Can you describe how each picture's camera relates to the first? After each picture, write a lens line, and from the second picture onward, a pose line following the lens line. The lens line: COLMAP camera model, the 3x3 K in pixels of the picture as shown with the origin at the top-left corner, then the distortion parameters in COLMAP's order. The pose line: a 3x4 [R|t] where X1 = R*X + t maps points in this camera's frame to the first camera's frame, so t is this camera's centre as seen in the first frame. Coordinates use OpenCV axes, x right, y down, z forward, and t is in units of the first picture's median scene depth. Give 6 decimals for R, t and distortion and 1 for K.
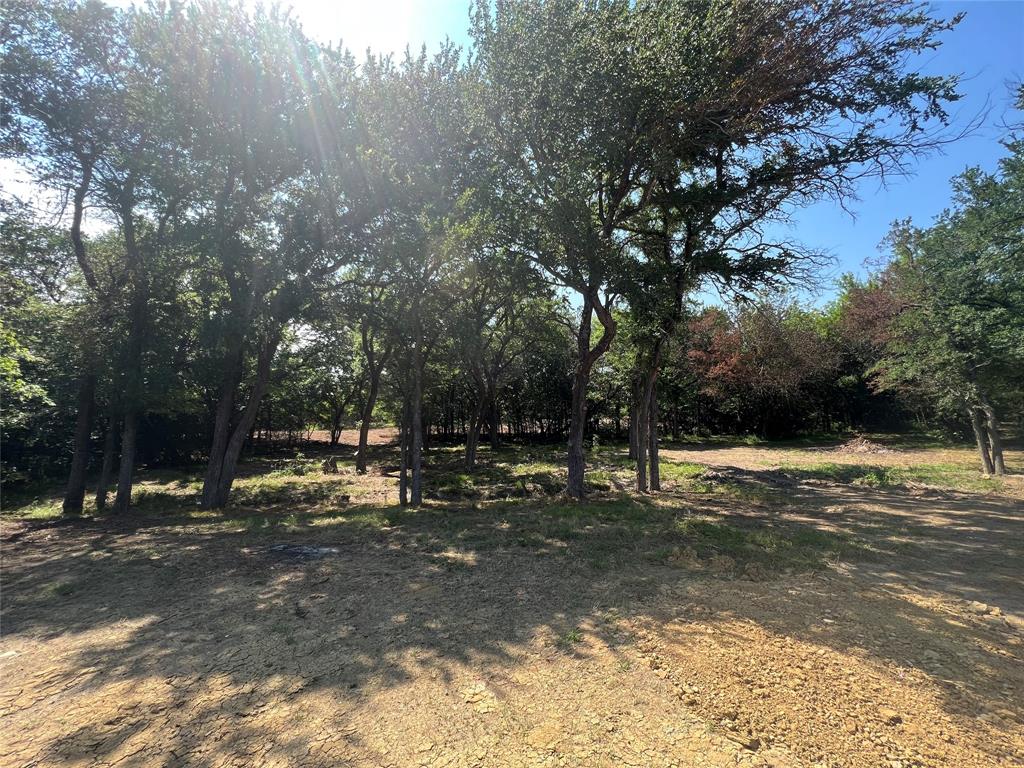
lens RADIAL K [[406.5, 0, 511.2], [0, 406.5, 391.7], [0, 0, 1]] dist [0.001615, 0.000511]
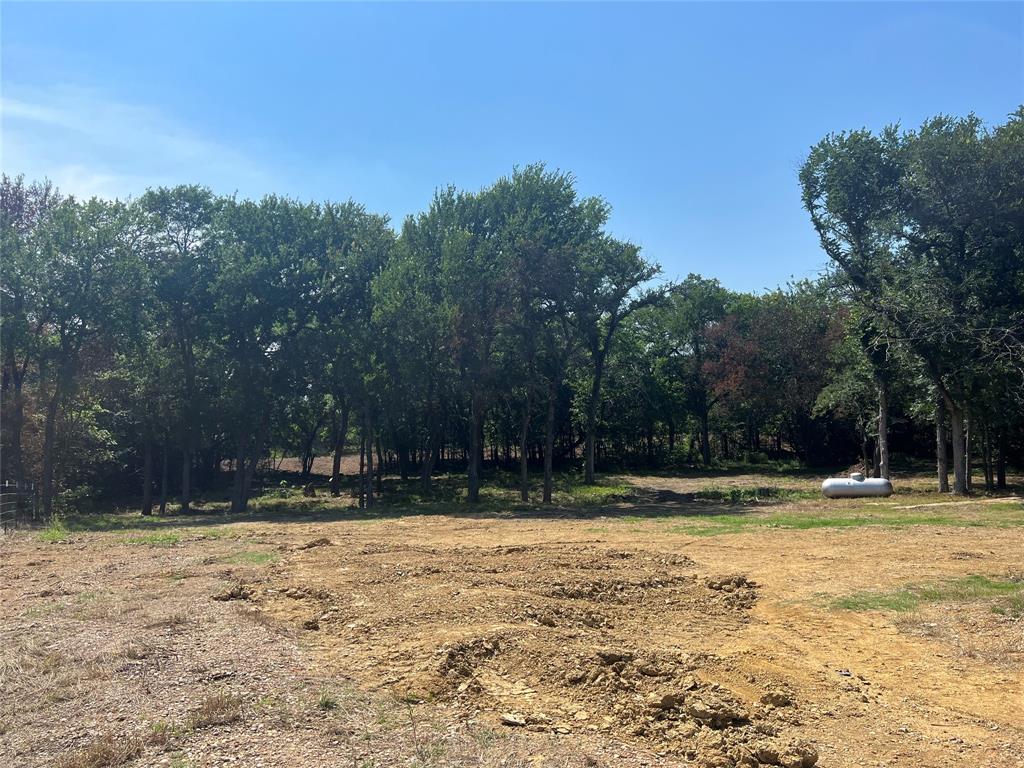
lens RADIAL K [[764.3, 0, 515.7], [0, 764.3, 389.1], [0, 0, 1]] dist [0.066459, -0.075563]
pose [[0.991677, -0.025144, -0.126271, 0.264955], [0.027011, 0.999549, 0.013096, -0.075085], [0.125885, -0.016398, 0.991909, -0.687060]]
